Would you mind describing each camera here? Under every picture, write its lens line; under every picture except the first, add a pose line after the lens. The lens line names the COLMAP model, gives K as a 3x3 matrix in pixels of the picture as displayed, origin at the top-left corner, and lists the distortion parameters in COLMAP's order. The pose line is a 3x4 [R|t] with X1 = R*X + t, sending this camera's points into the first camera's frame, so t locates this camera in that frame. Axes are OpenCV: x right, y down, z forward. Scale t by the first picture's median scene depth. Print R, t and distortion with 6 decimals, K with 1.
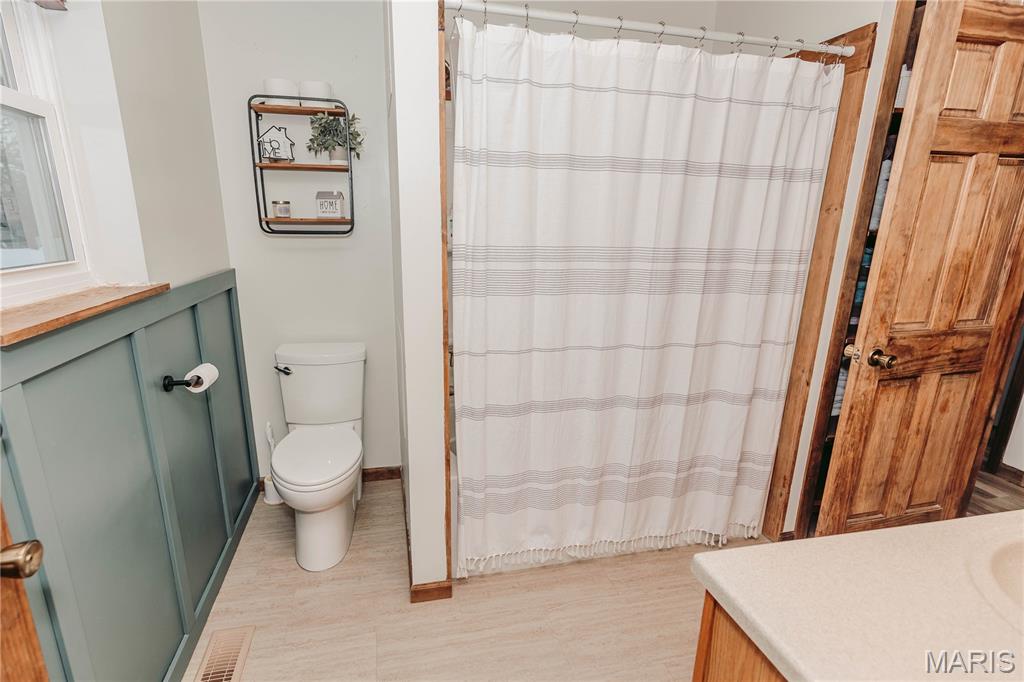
lens RADIAL K [[497.6, 0, 495.1], [0, 497.6, 355.9], [0, 0, 1]] dist [0.001384, 0.000673]
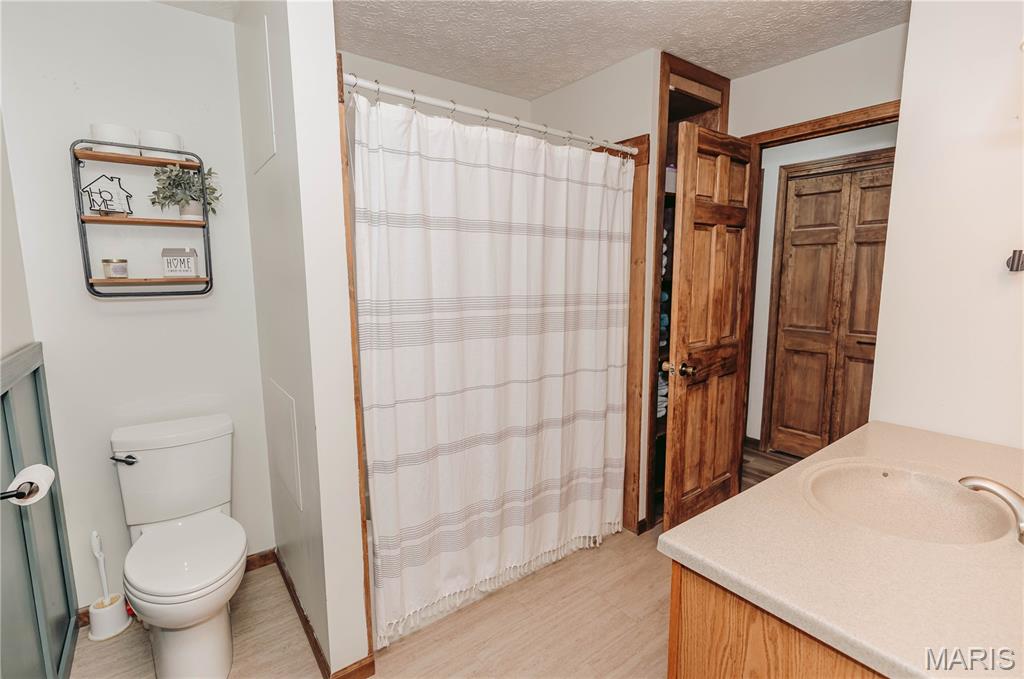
lens RADIAL K [[483.4, 0, 513.2], [0, 483.4, 341.9], [0, 0, 1]] dist [0.004789, -0.000317]
pose [[0.906667, -0.078980, 0.414387, -0.175461], [0.129639, 0.986948, -0.095540, -0.004071], [-0.401433, 0.140344, 0.905072, -0.005338]]
